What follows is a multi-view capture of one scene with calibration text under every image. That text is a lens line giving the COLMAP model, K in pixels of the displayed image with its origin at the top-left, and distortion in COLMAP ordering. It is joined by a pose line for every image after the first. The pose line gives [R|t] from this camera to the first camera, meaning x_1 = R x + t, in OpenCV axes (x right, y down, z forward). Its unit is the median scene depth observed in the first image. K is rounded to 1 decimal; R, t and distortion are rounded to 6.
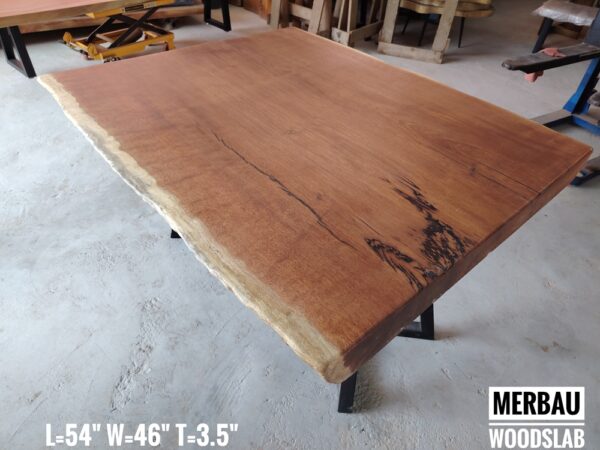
lens RADIAL K [[423.1, 0, 304.2], [0, 423.1, 221.4], [0, 0, 1]] dist [0.029770, -0.026400]
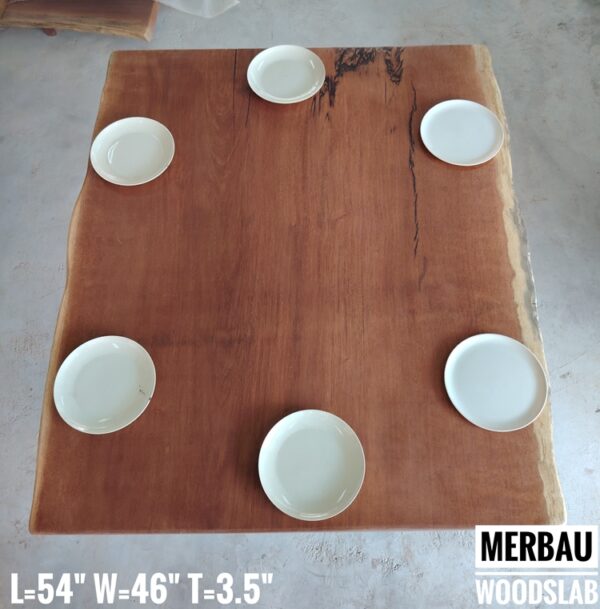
lens RADIAL K [[570.2, 0, 298.8], [0, 570.2, 304.0], [0, 0, 1]] dist [0.019221, 0.000000]
pose [[-0.740266, -0.635189, 0.220318, -0.434927], [0.409011, -0.165400, 0.897415, -1.698553], [-0.533588, 0.754438, 0.382239, 0.890223]]
